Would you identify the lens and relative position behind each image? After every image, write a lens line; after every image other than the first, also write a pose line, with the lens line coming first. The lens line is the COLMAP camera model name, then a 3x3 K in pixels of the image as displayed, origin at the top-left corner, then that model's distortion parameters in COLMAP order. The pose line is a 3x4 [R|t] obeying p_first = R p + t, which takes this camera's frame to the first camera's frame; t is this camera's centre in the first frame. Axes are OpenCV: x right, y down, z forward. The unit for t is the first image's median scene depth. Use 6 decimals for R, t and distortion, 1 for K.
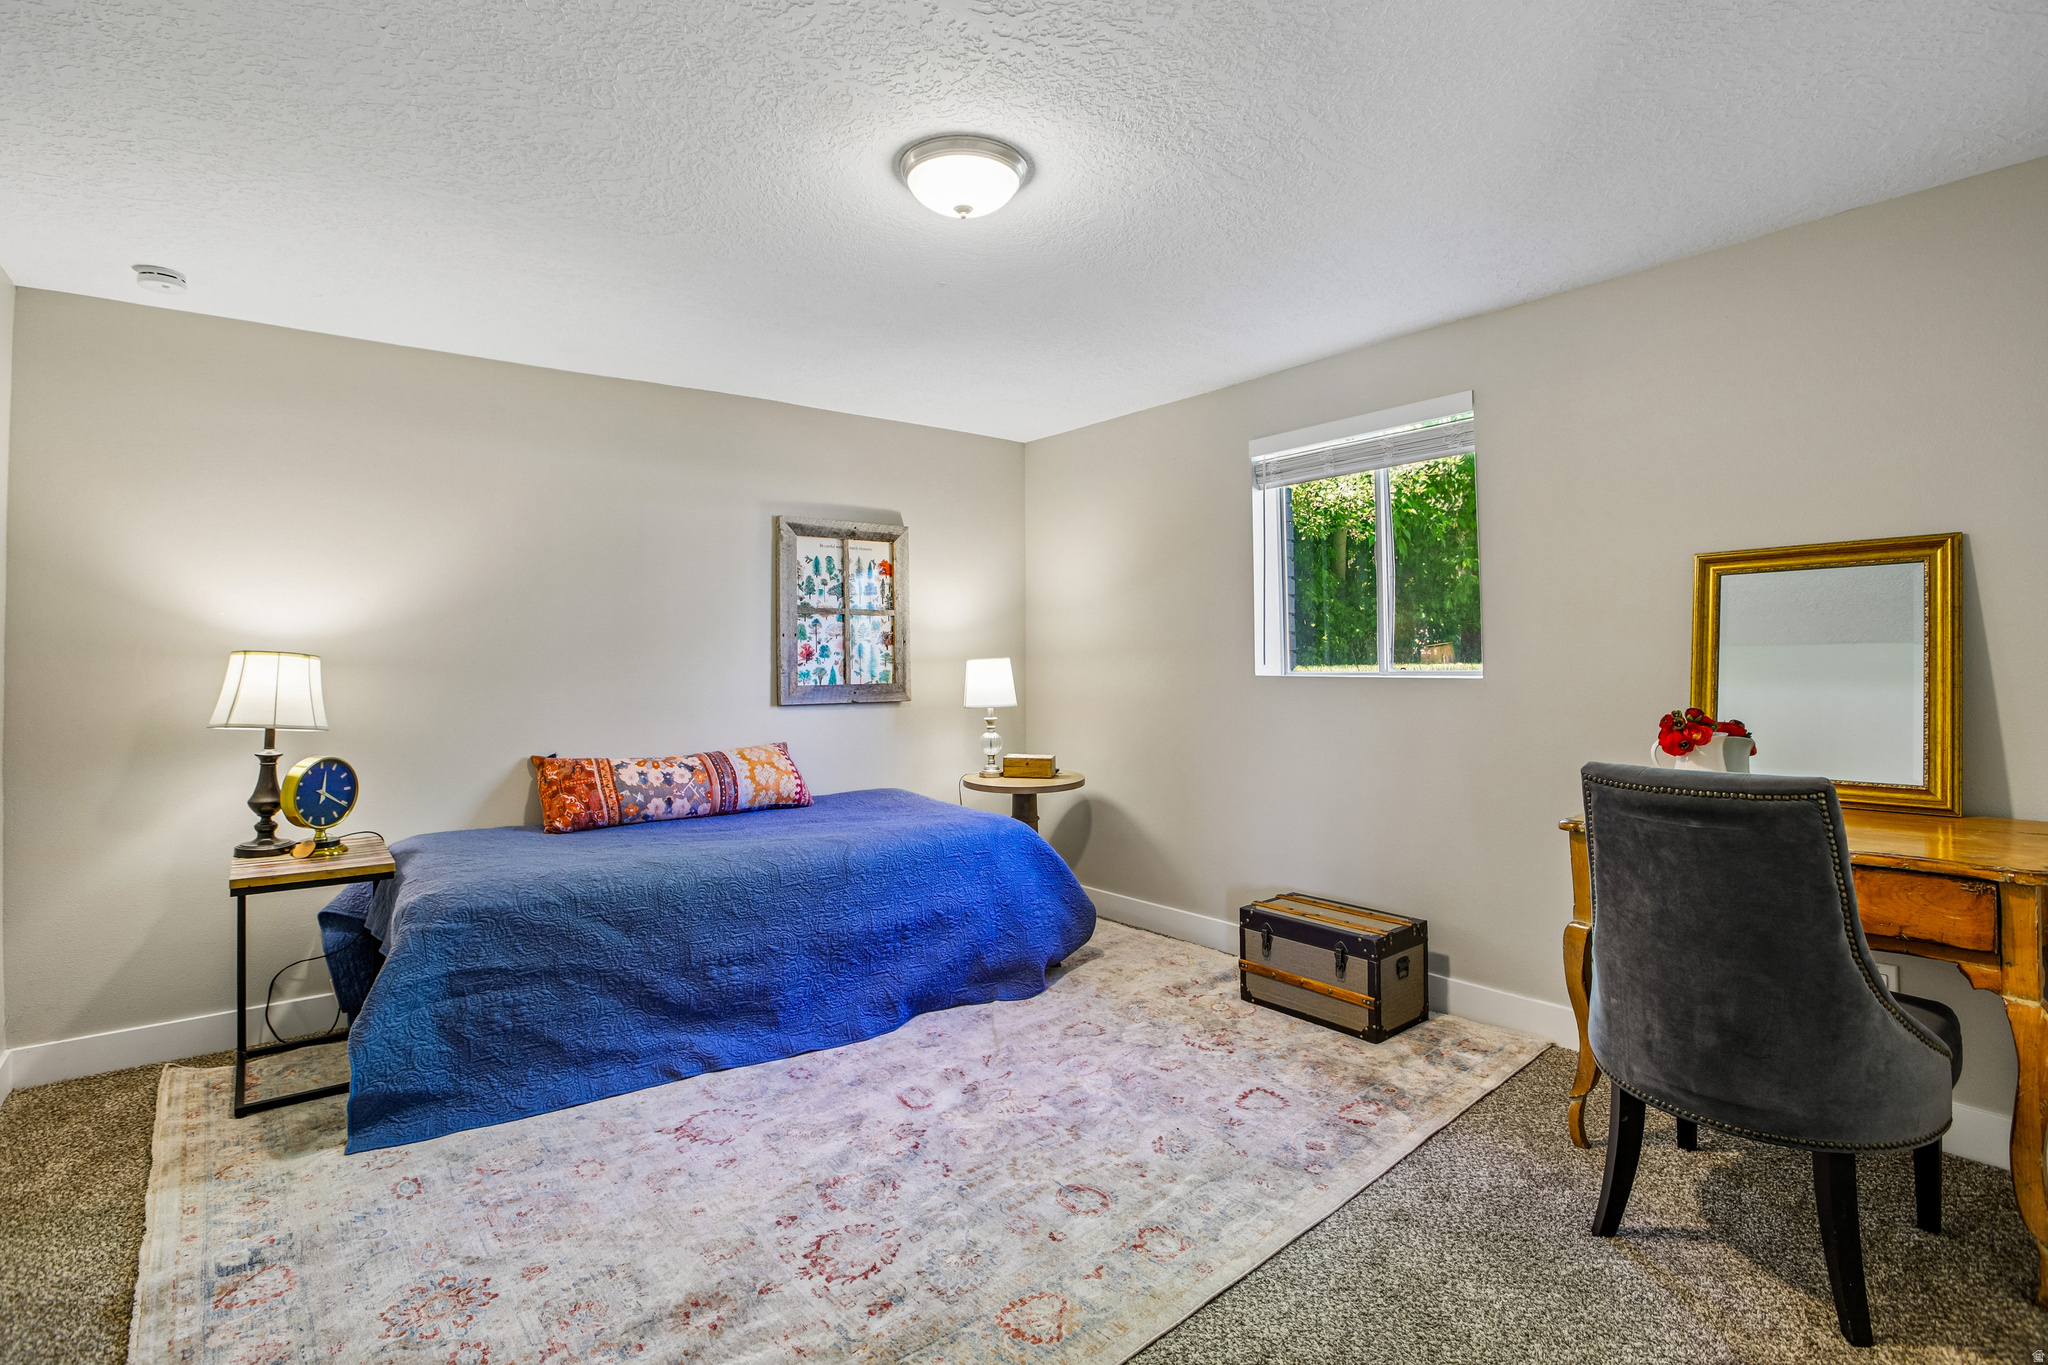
lens RADIAL K [[987.0, 0, 1024.0], [0, 987.0, 682.5], [0, 0, 1]] dist [-0.026375, 0.001014]
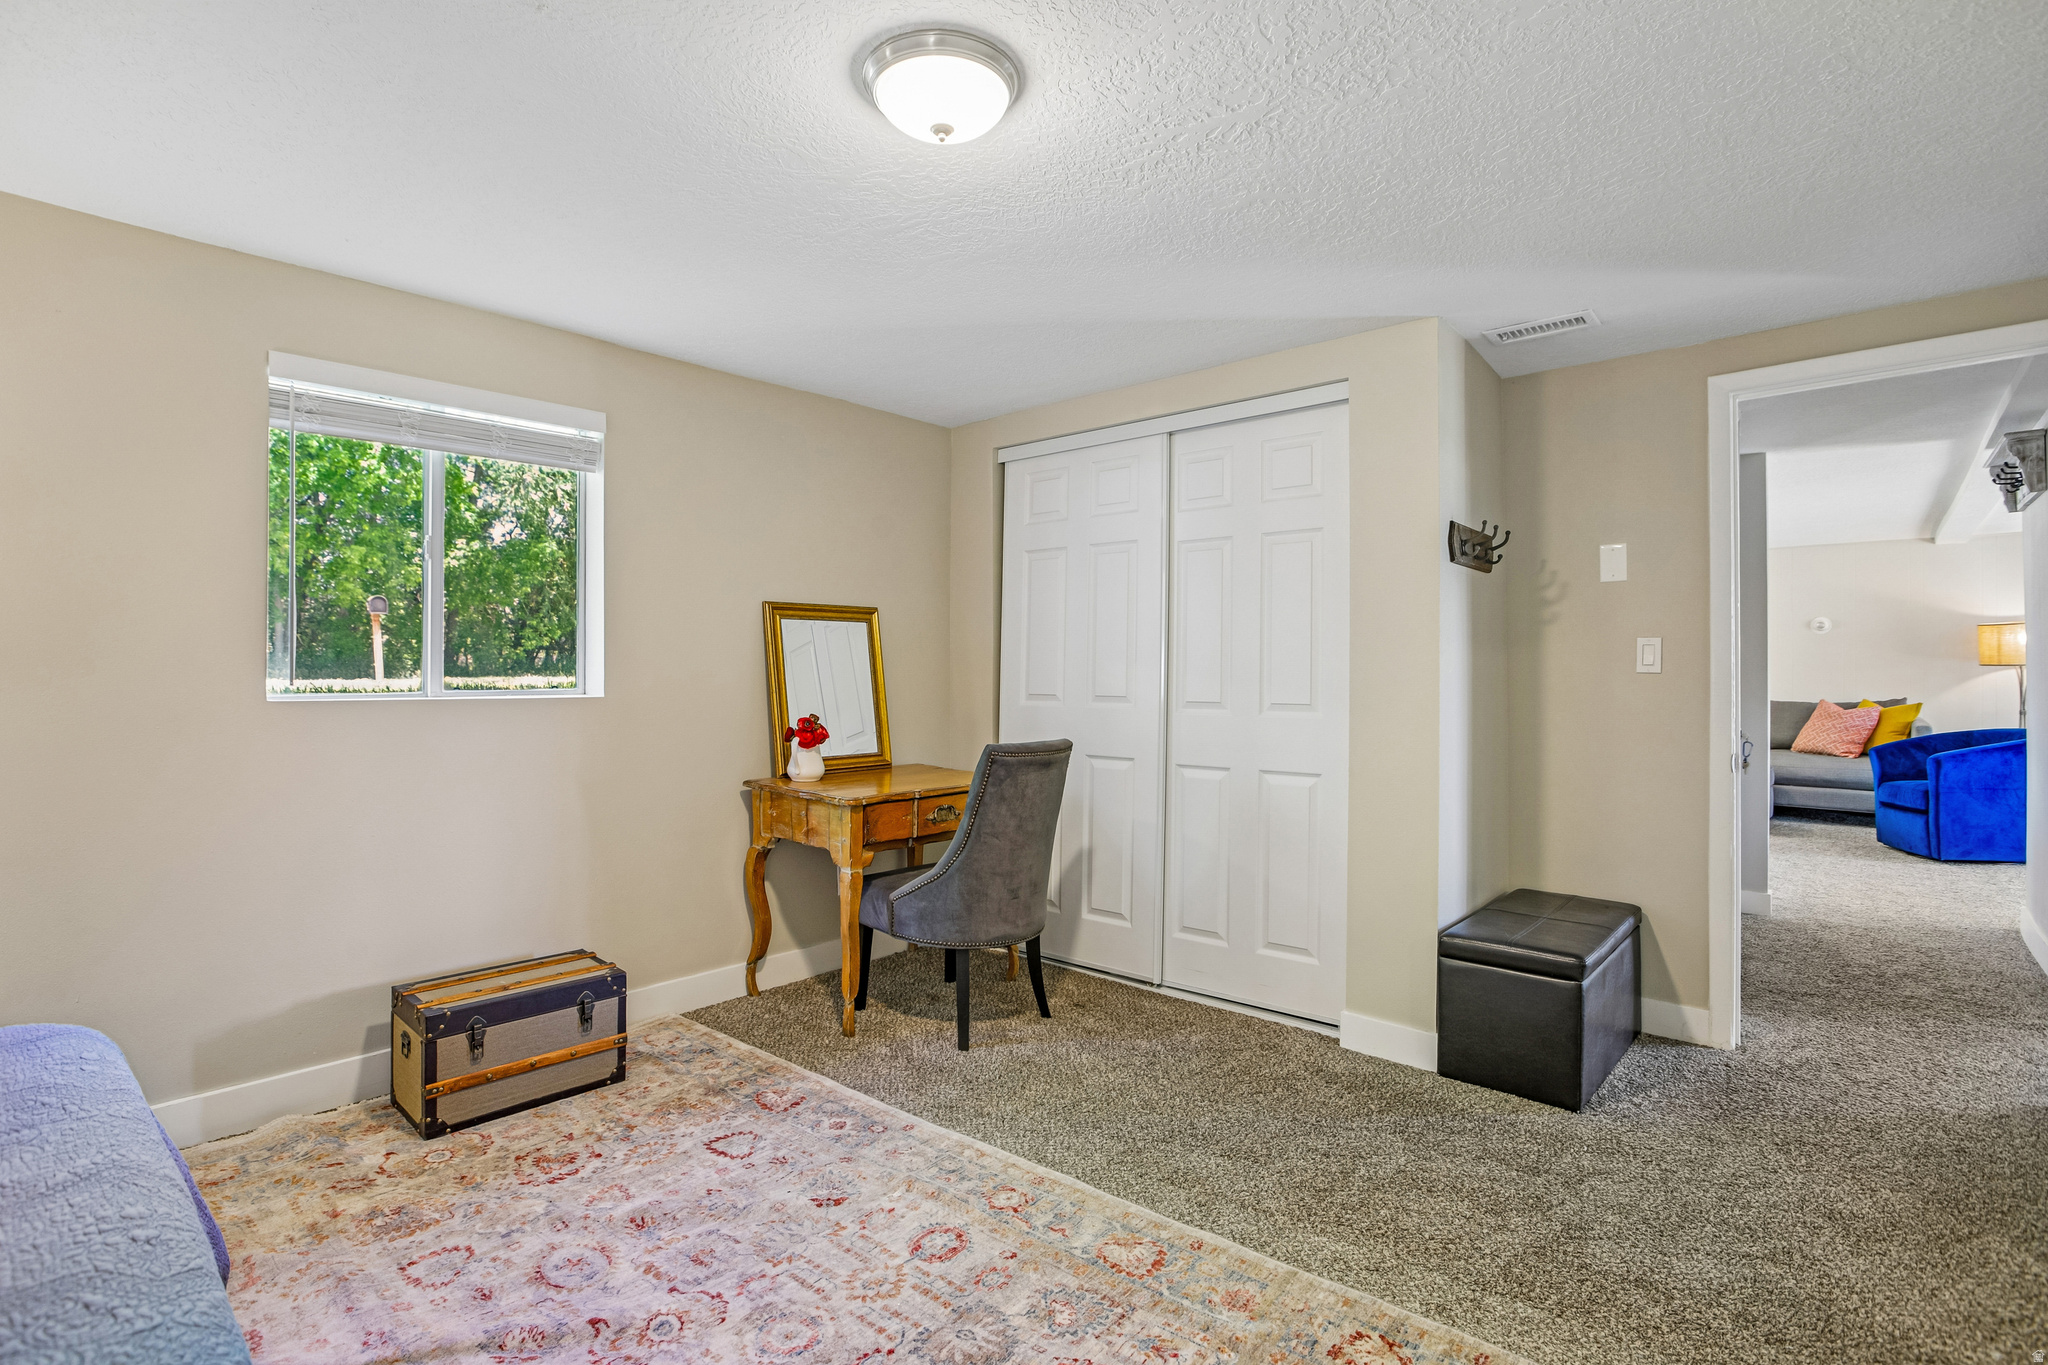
lens RADIAL K [[987.0, 0, 1024.0], [0, 987.0, 682.5], [0, 0, 1]] dist [-0.026375, 0.001014]
pose [[-0.167622, -0.001491, 0.985850, -0.712362], [0.018467, 0.999819, 0.004652, -0.016770], [-0.985678, 0.018985, -0.167564, 0.852792]]
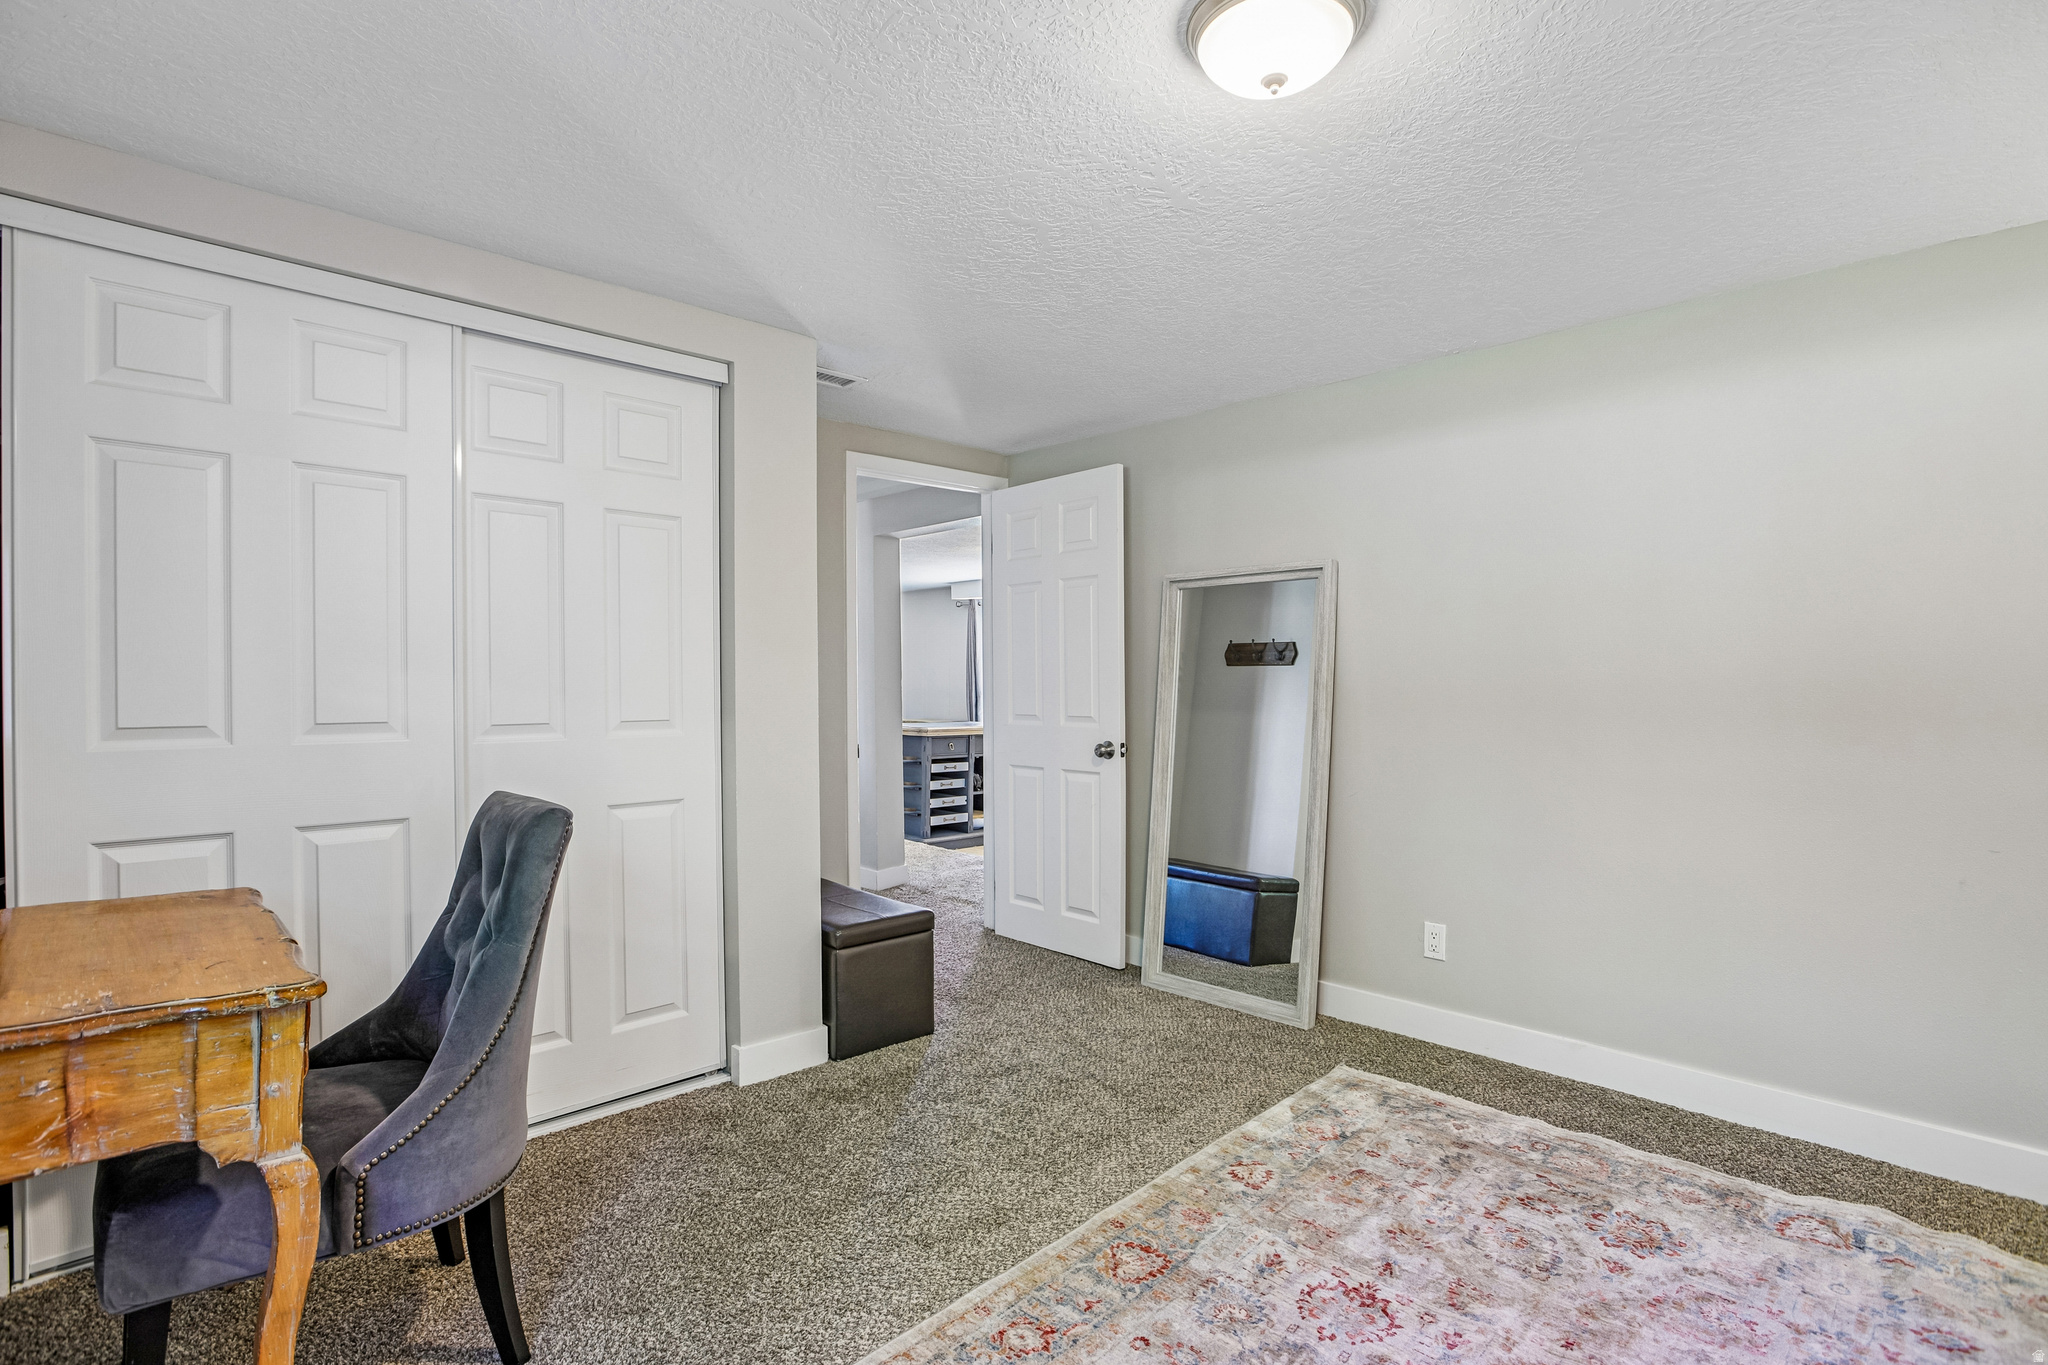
lens RADIAL K [[987.0, 0, 1024.0], [0, 987.0, 682.5], [0, 0, 1]] dist [-0.026375, 0.001014]
pose [[-0.994984, 0.005802, -0.099868, 0.167206], [0.003641, 0.999756, 0.021810, -0.038660], [0.099970, 0.021337, -0.994762, 1.388023]]
